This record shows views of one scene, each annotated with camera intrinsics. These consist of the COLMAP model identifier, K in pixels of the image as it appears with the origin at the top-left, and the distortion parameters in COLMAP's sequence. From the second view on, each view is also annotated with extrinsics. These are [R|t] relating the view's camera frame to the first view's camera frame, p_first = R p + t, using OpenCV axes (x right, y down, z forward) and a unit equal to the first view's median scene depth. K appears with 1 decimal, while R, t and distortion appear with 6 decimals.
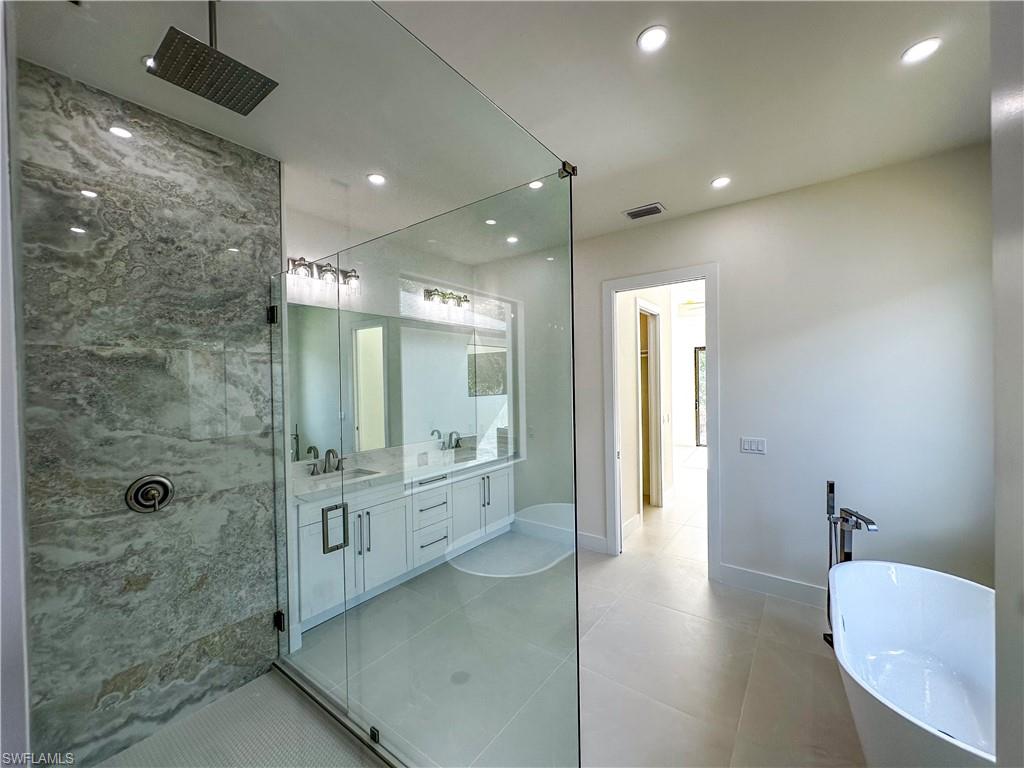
lens RADIAL K [[413.4, 0, 513.7], [0, 413.4, 386.6], [0, 0, 1]] dist [-0.002263, 0.000091]
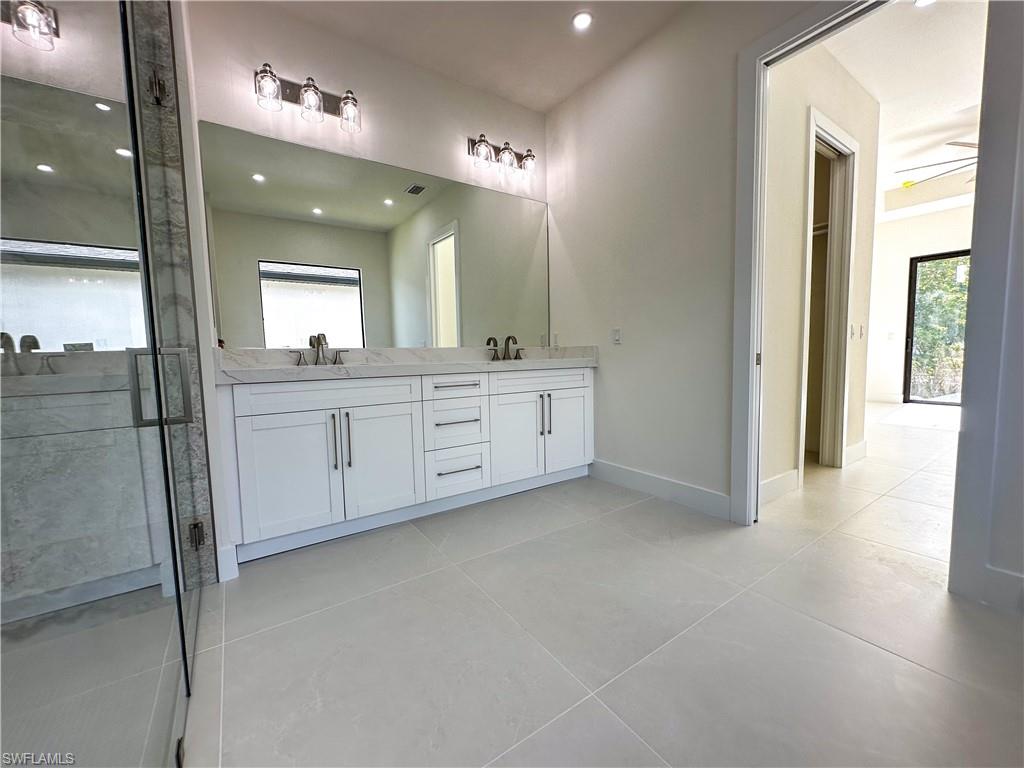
lens RADIAL K [[413.4, 0, 508.8], [0, 413.4, 384.8], [0, 0, 1]] dist [-0.002263, 0.000091]
pose [[0.943281, 0.023663, -0.331150, 0.113151], [0.001644, 0.997112, 0.075932, 0.154396], [0.331990, -0.072170, 0.940518, 0.323909]]
